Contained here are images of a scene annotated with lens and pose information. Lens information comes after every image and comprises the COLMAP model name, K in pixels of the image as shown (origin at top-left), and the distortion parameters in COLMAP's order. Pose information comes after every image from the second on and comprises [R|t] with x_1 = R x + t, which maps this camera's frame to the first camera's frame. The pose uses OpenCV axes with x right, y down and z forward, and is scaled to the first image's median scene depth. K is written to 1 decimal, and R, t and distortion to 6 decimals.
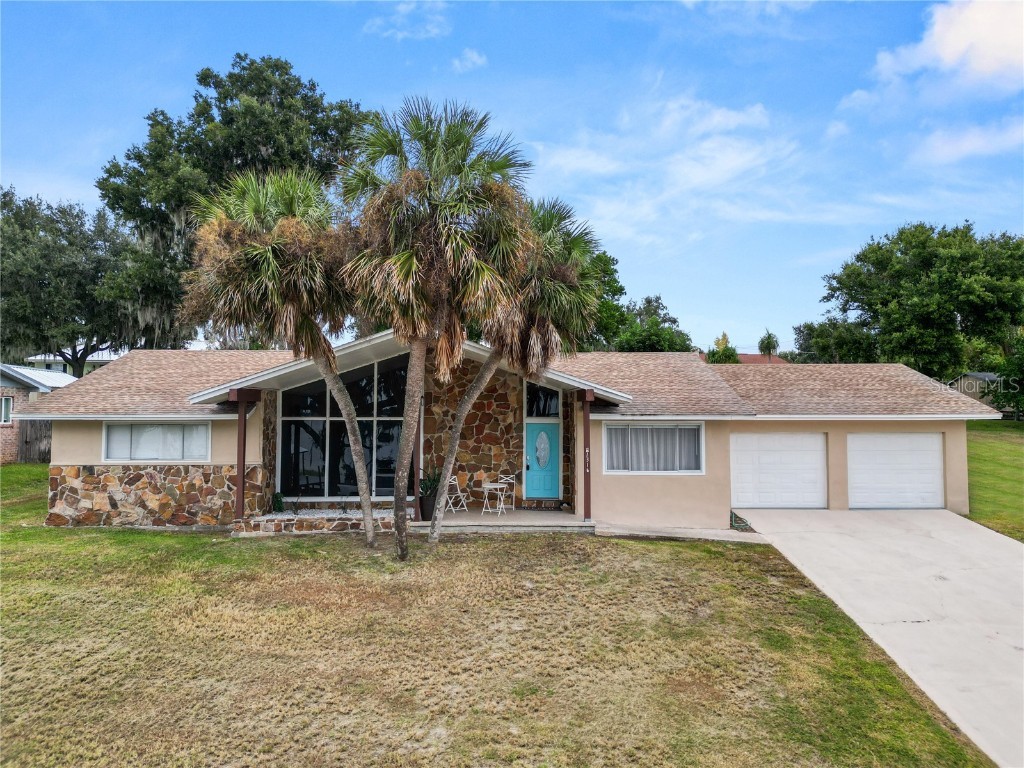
lens RADIAL K [[708.6, 0, 507.2], [0, 708.6, 384.3], [0, 0, 1]] dist [0.051548, -0.040272]
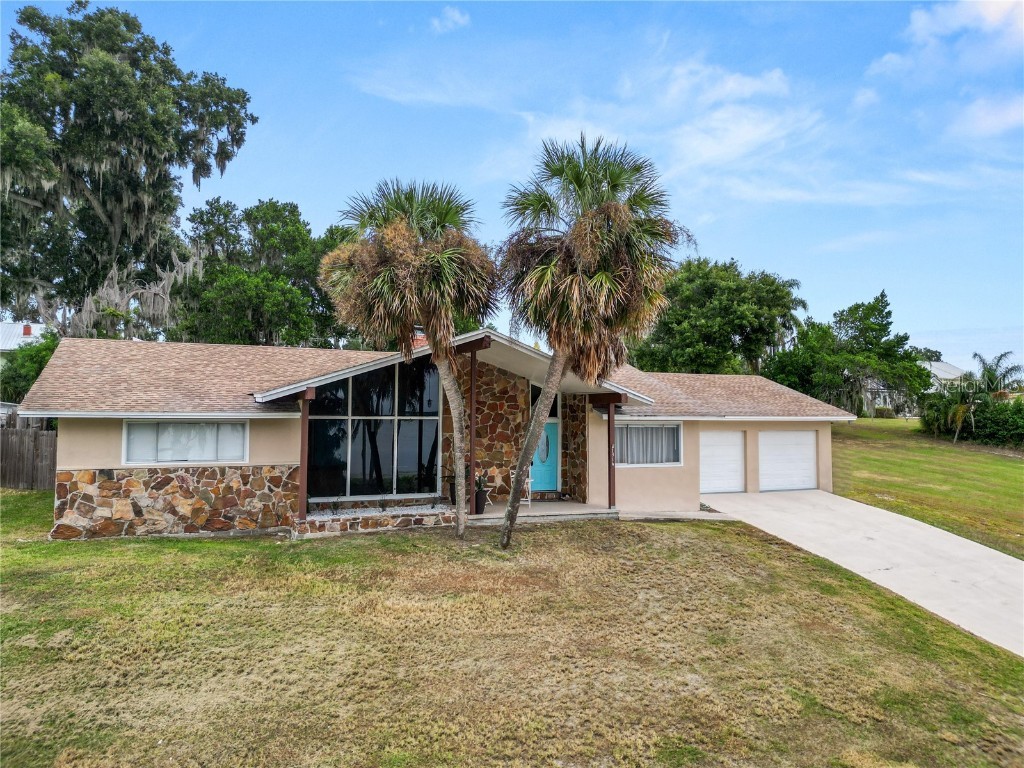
lens RADIAL K [[708.6, 0, 508.3], [0, 708.6, 386.6], [0, 0, 1]] dist [0.051548, -0.040272]
pose [[0.934473, 0.019678, 0.355490, -0.433730], [-0.020394, 0.999791, -0.001733, 0.001884], [-0.355450, -0.005630, 0.934678, -0.008913]]
